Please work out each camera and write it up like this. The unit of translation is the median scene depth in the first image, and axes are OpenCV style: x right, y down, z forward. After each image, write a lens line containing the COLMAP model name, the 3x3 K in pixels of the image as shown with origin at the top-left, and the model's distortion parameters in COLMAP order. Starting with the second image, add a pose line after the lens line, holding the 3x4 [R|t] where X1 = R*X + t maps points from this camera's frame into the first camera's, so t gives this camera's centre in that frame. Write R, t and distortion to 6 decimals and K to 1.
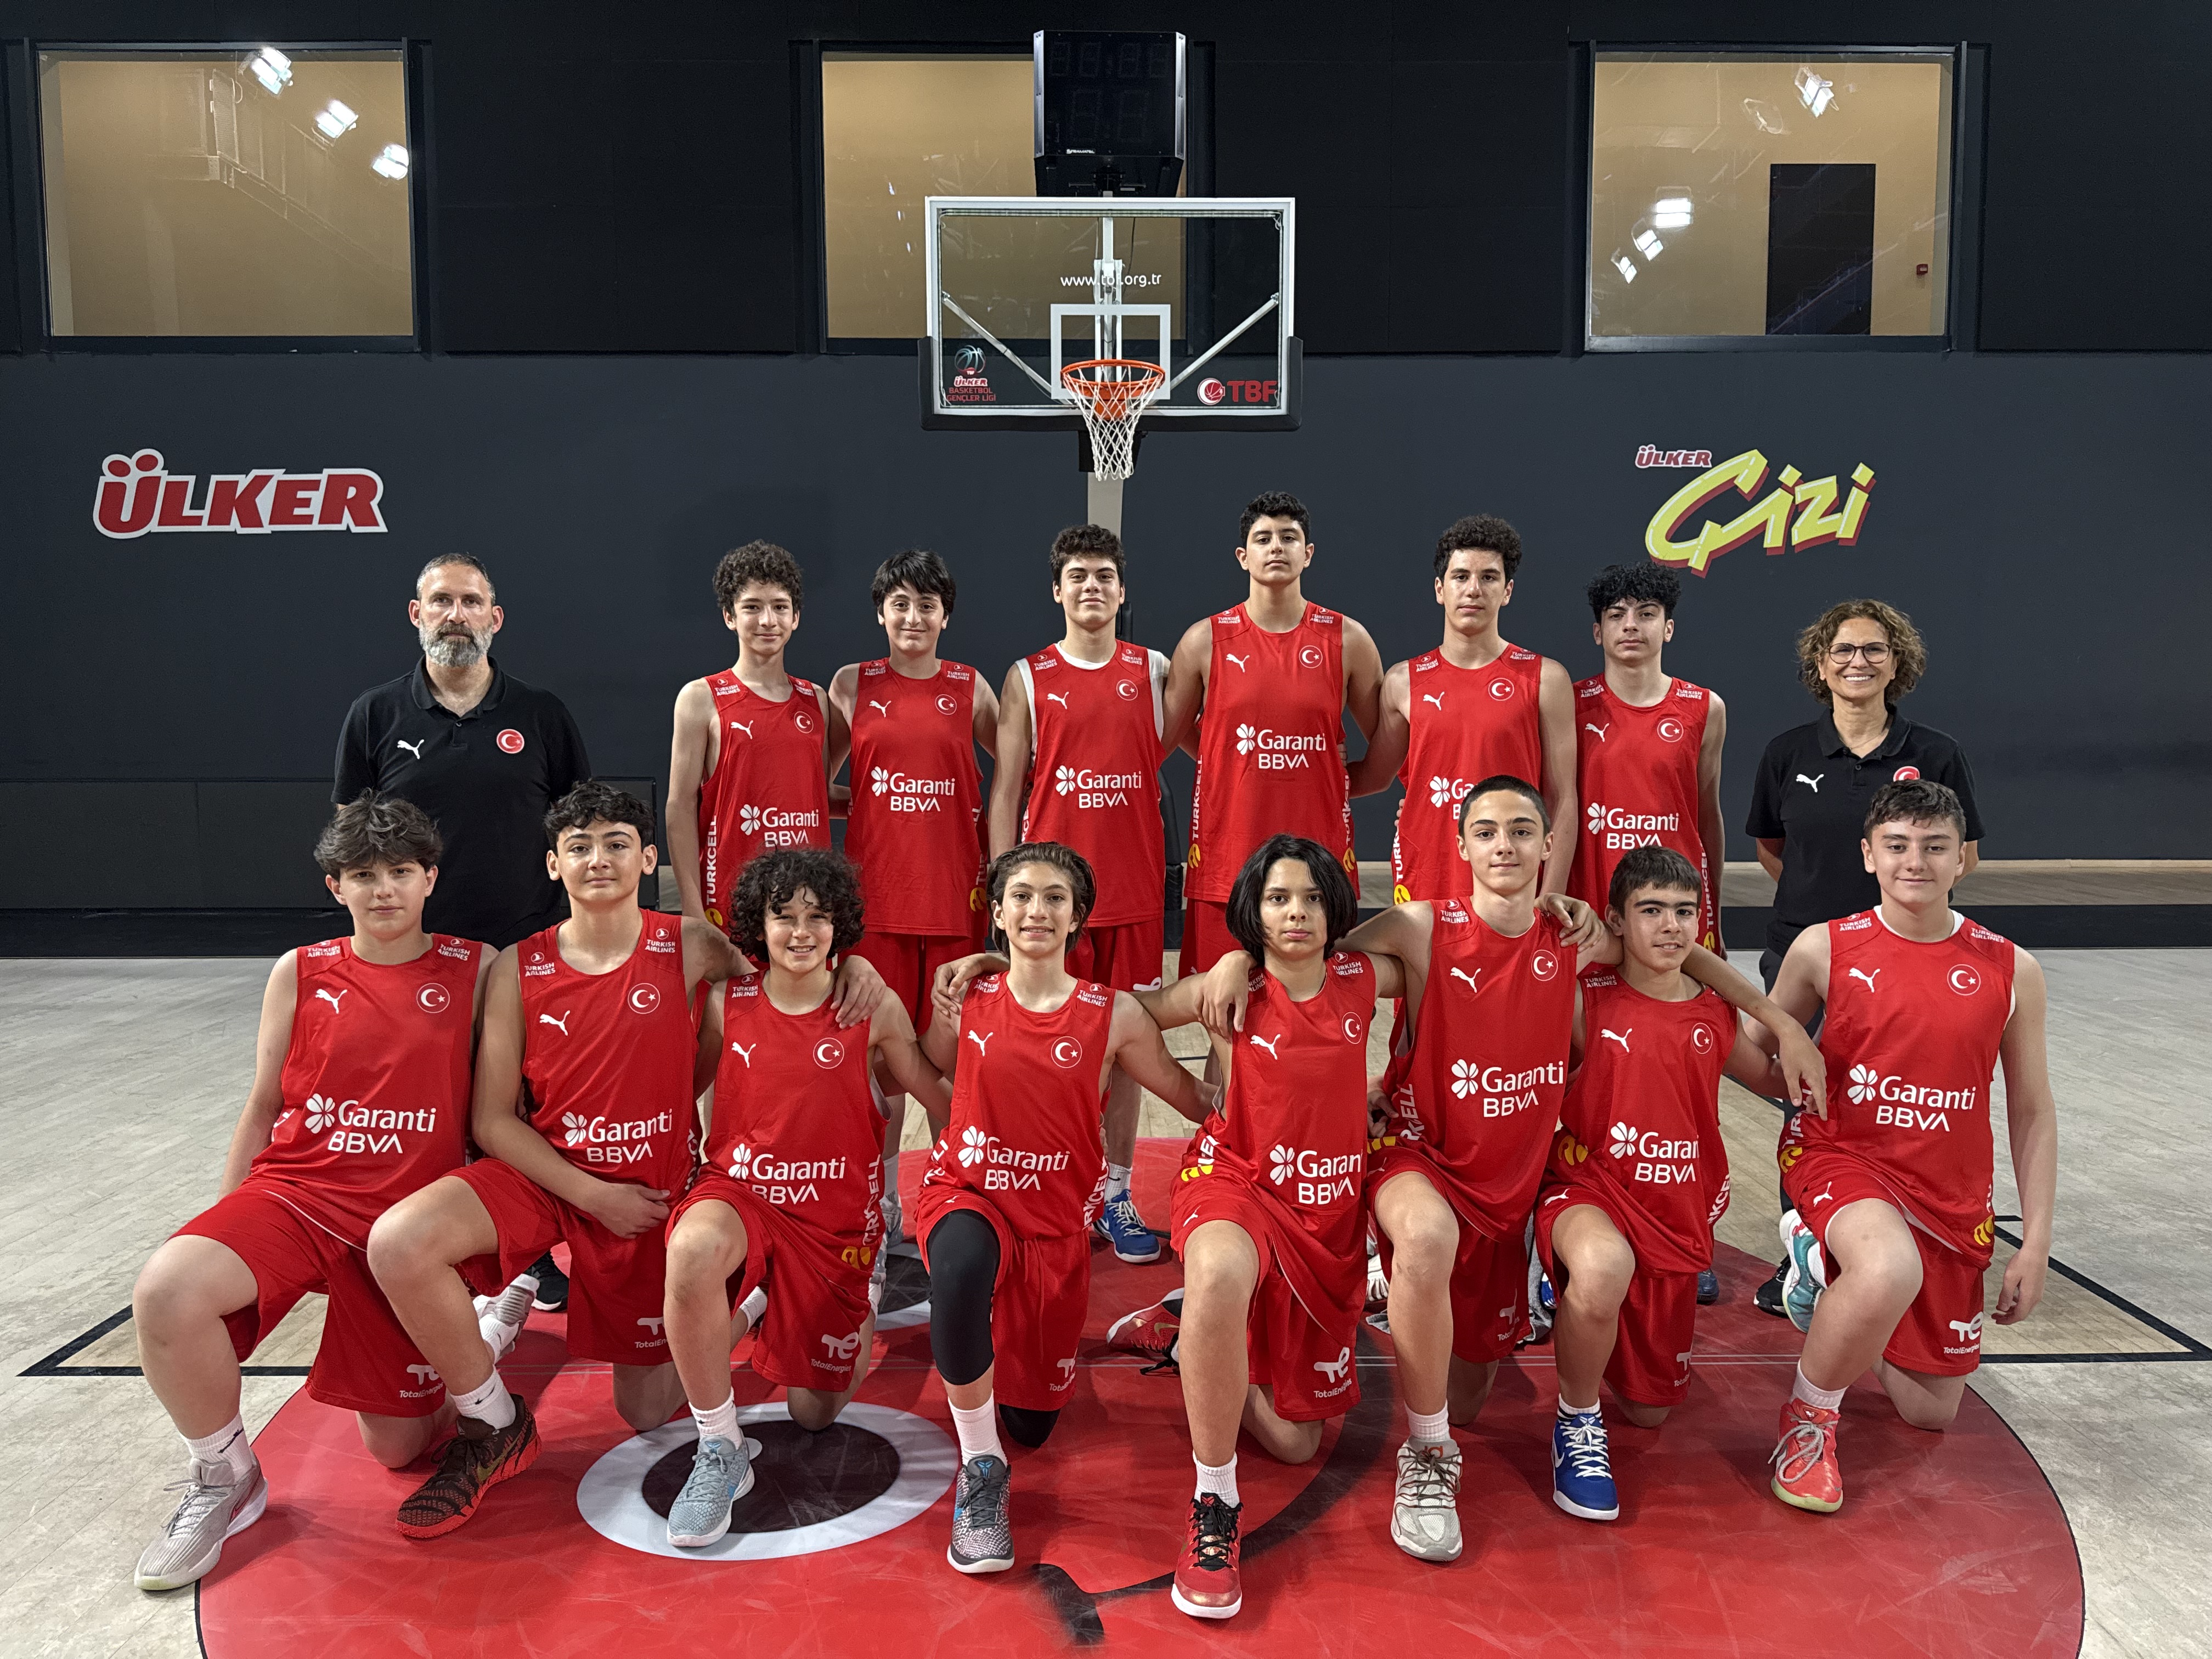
lens RADIAL K [[1560.6, 0, 1097.4], [0, 1560.6, 822.0], [0, 0, 1]] dist [0.025754, -0.030205]
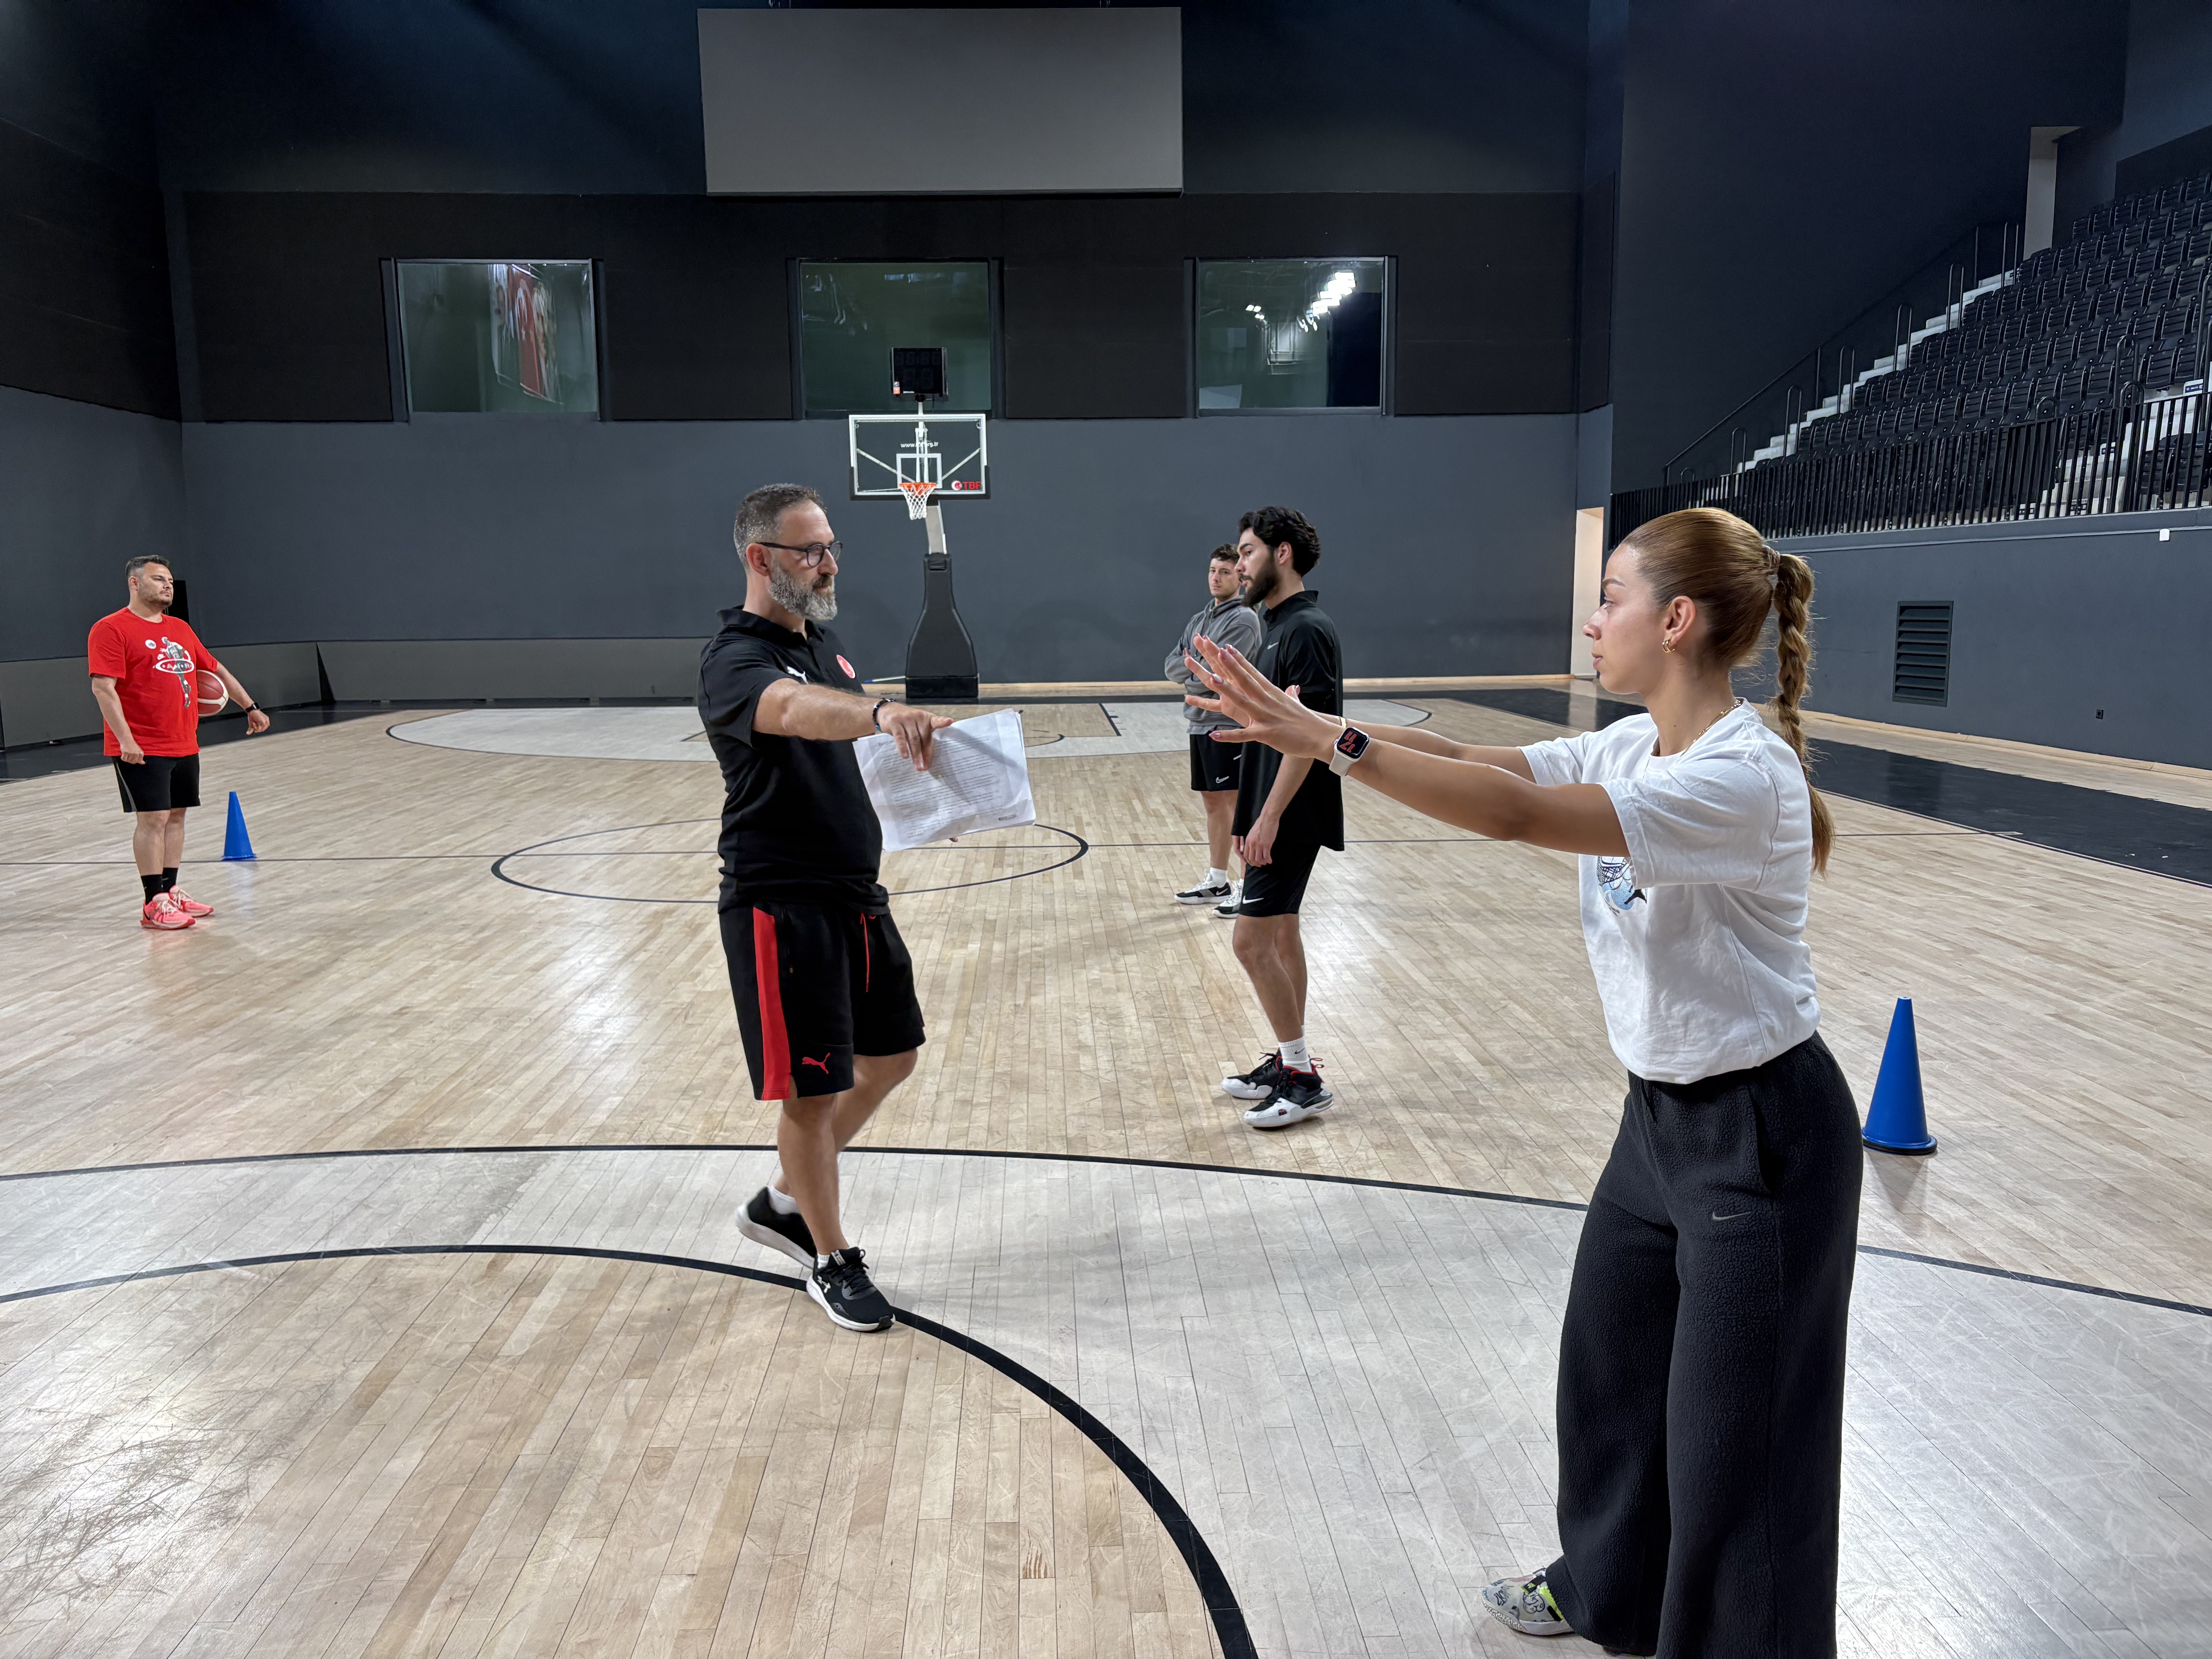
lens RADIAL K [[1672.7, 0, 1095.6], [0, 1672.7, 812.8], [0, 0, 1]] dist [0.032223, -0.022889]
pose [[0.999788, -0.001848, 0.020490, 0.146926], [0.000454, 0.997697, 0.067831, 0.054975], [-0.020568, -0.067808, 0.997486, -1.132014]]
